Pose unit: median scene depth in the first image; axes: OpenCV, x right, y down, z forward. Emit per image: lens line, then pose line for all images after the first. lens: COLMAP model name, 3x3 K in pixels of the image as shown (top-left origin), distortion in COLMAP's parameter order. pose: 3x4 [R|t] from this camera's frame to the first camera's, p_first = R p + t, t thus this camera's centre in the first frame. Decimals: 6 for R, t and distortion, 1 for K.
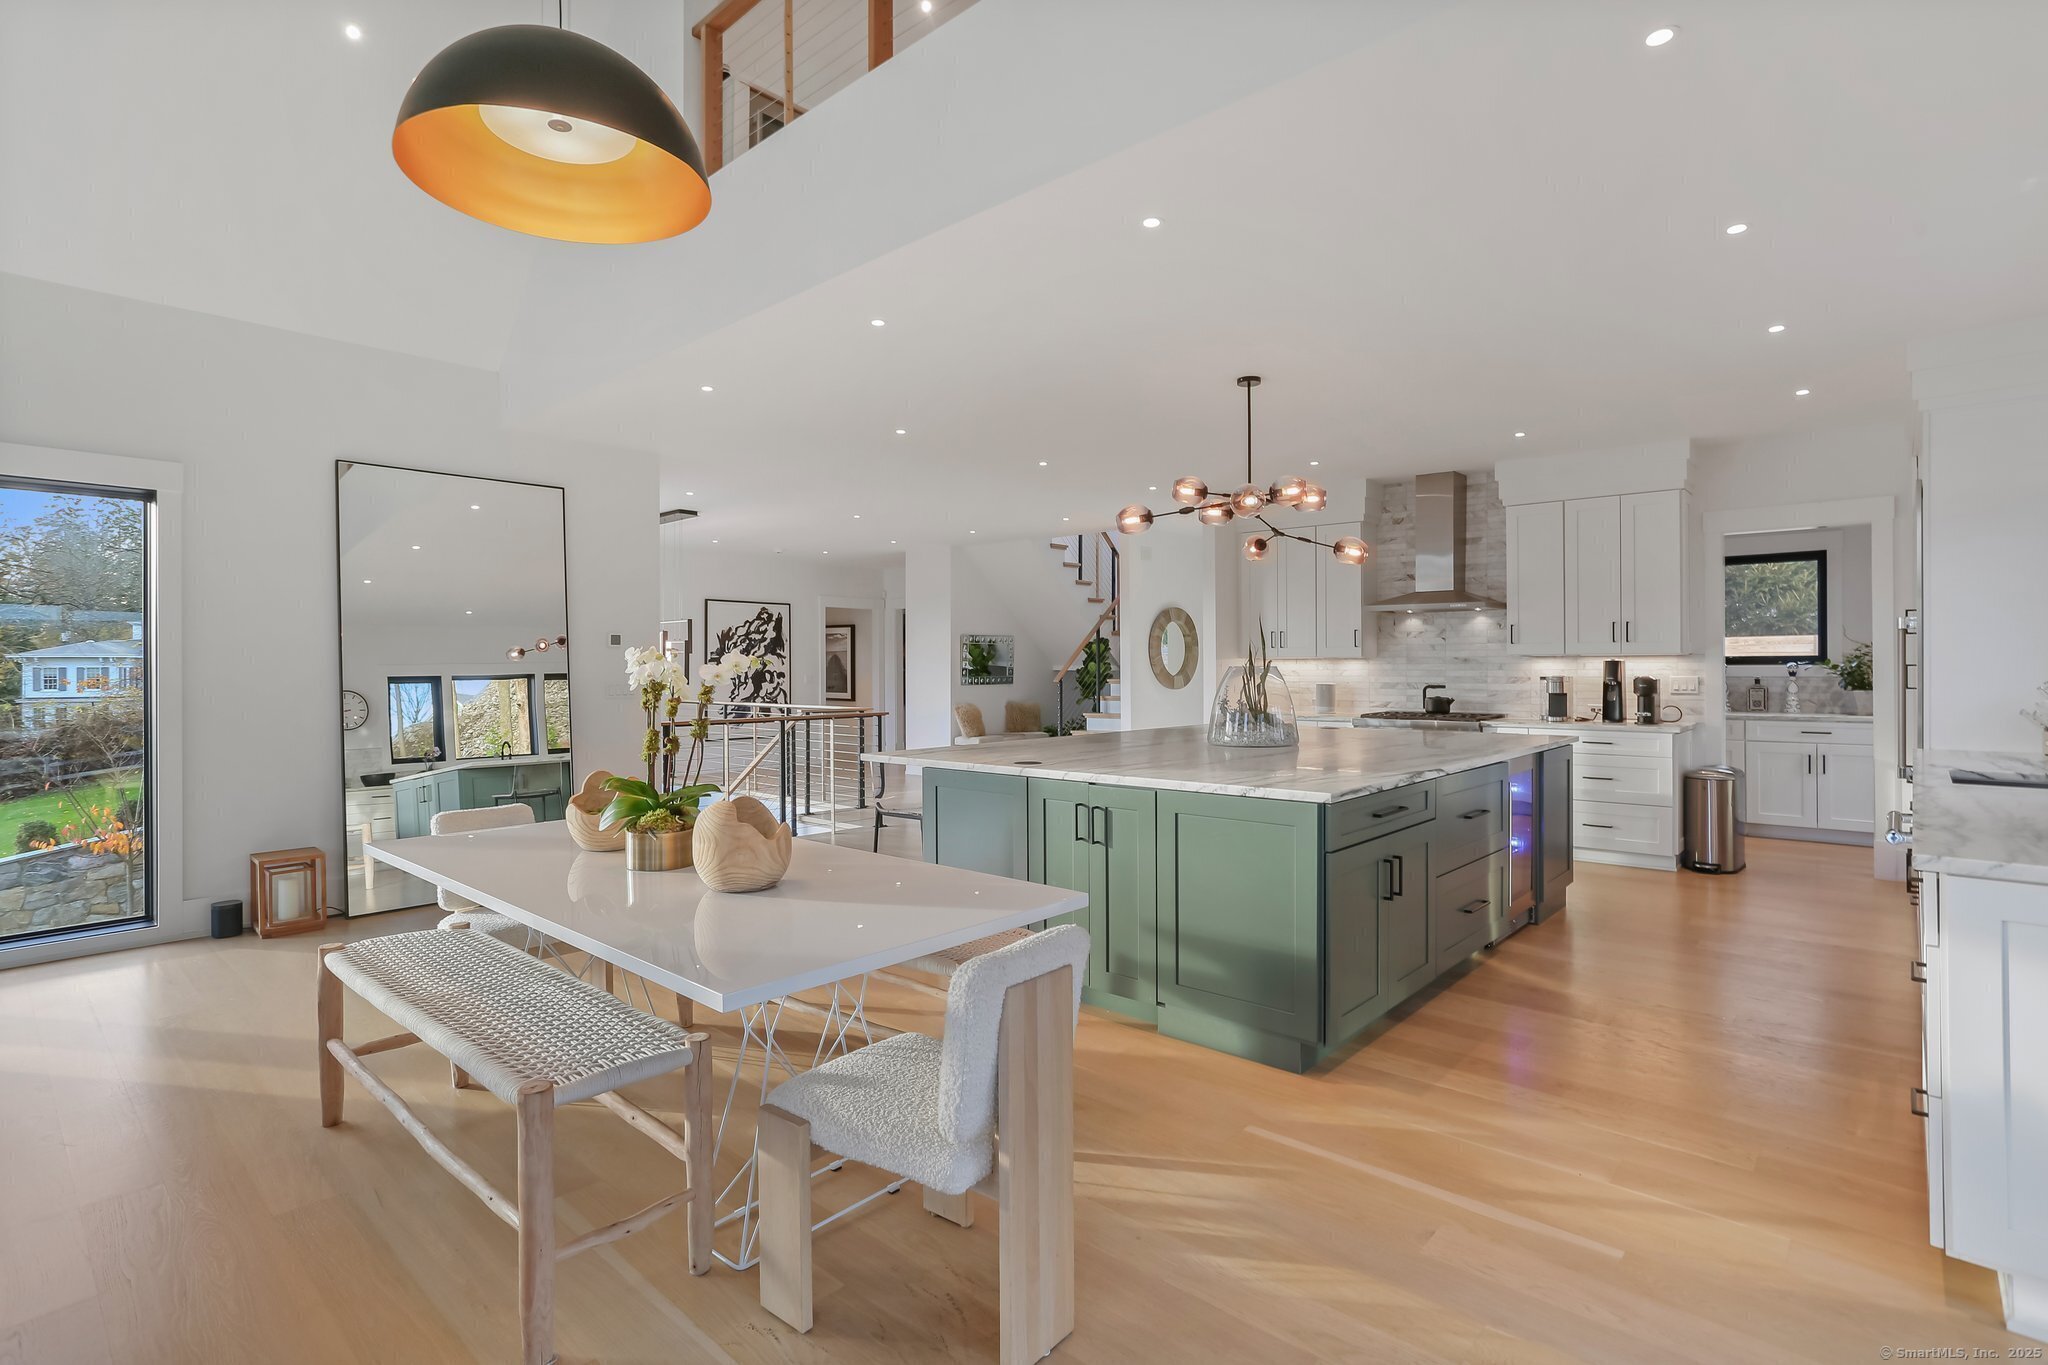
lens RADIAL K [[990.2, 0, 1023.6], [0, 990.2, 666.9], [0, 0, 1]] dist [-0.058094, 0.040166]
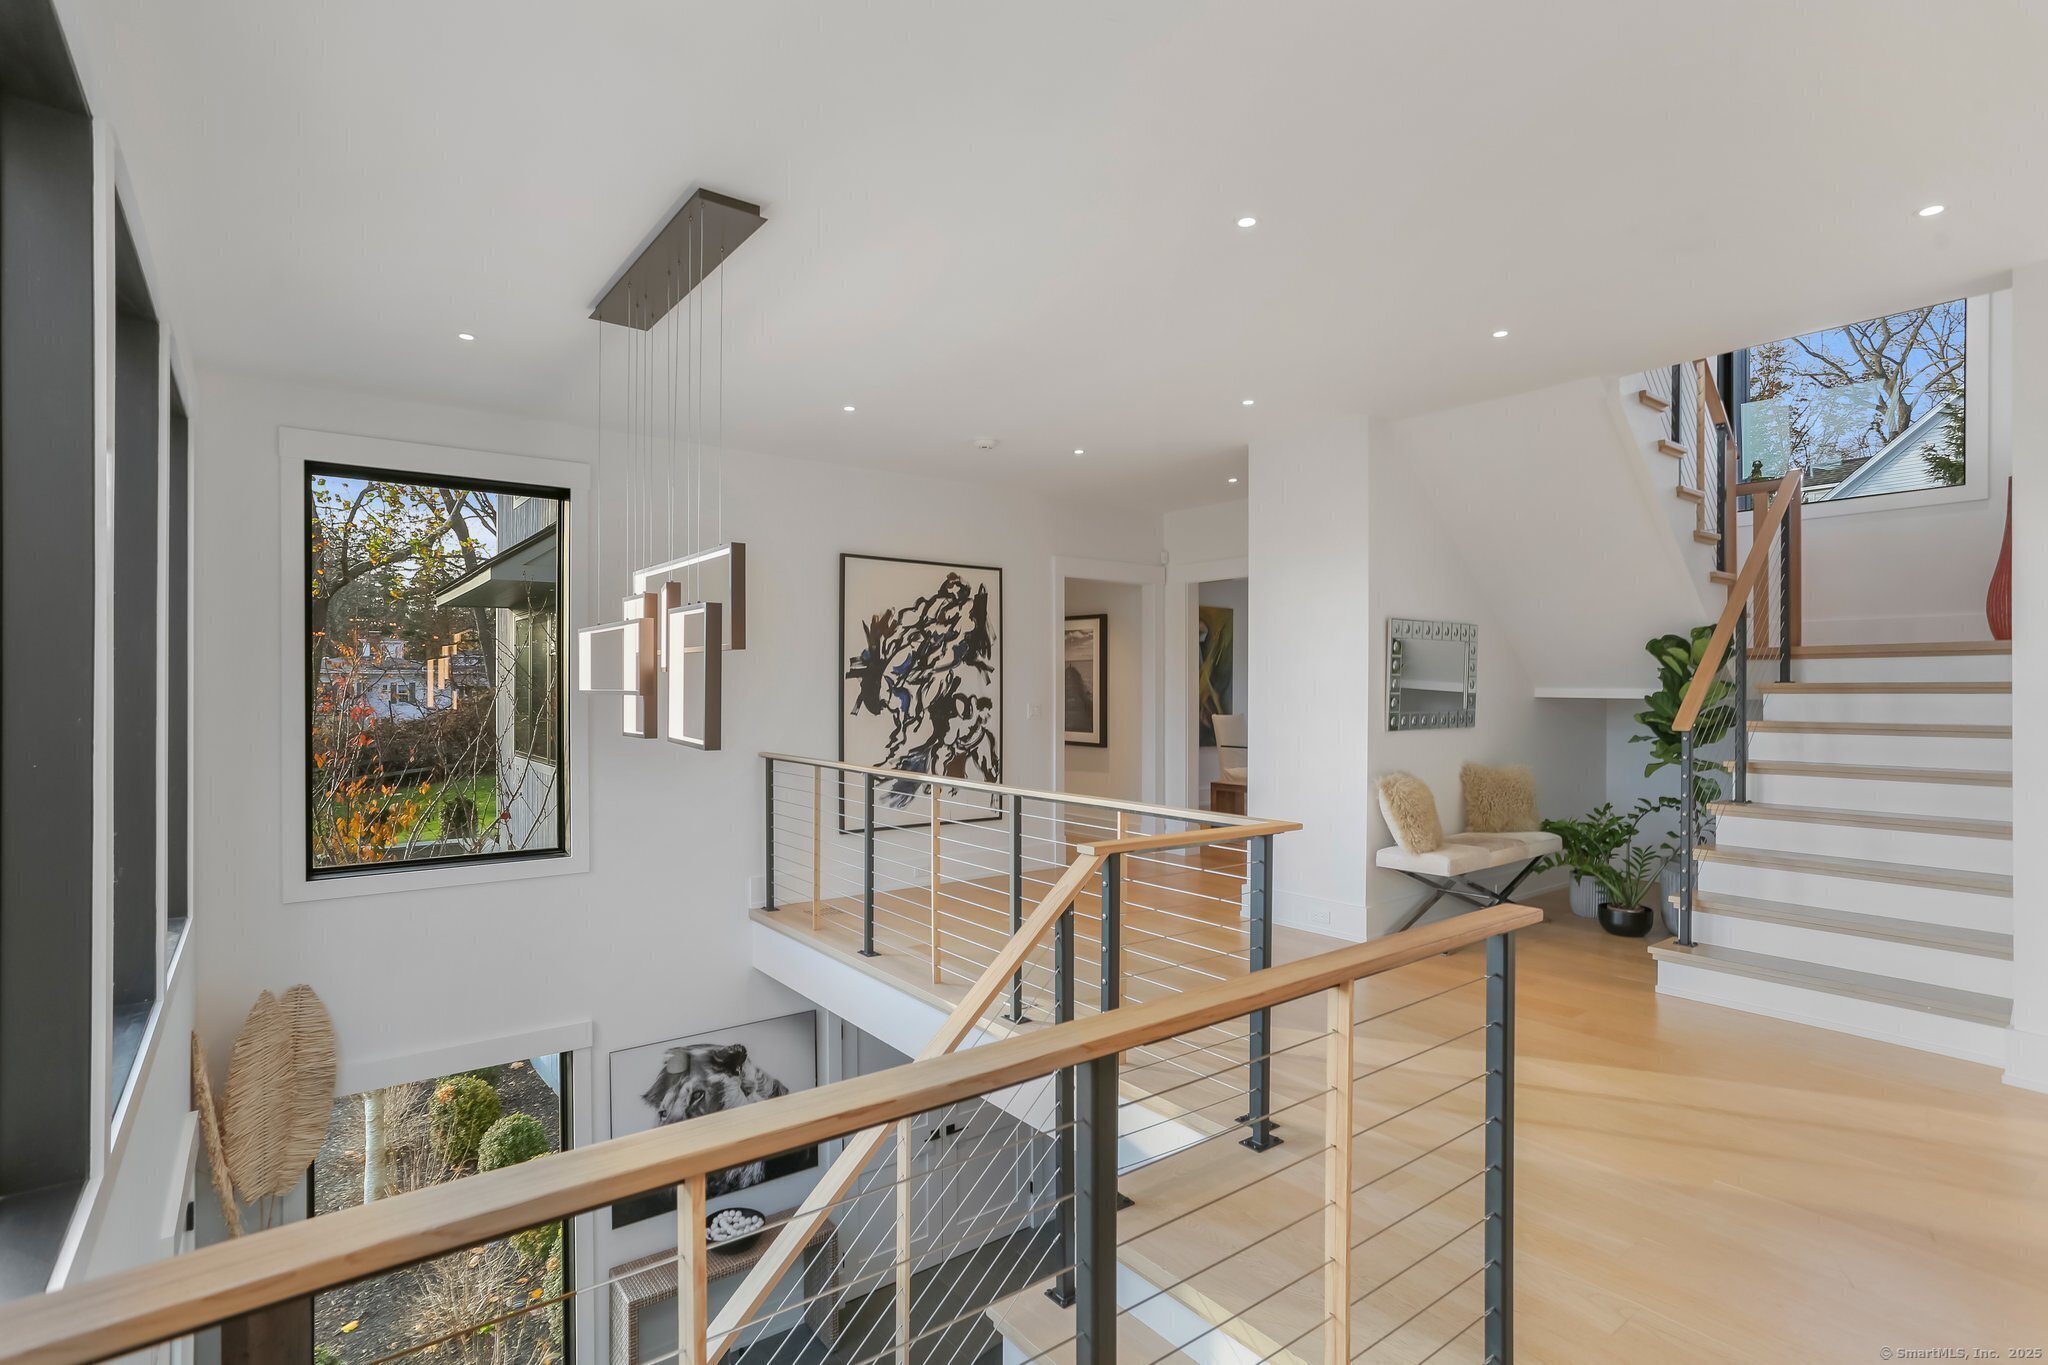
lens RADIAL K [[990.2, 0, 1023.6], [0, 990.2, 666.9], [0, 0, 1]] dist [-0.058094, 0.040166]
pose [[0.982871, -0.000654, -0.184296, -0.129641], [-0.002969, 0.999808, -0.019378, -0.000953], [0.184273, 0.019593, 0.982680, 0.491007]]
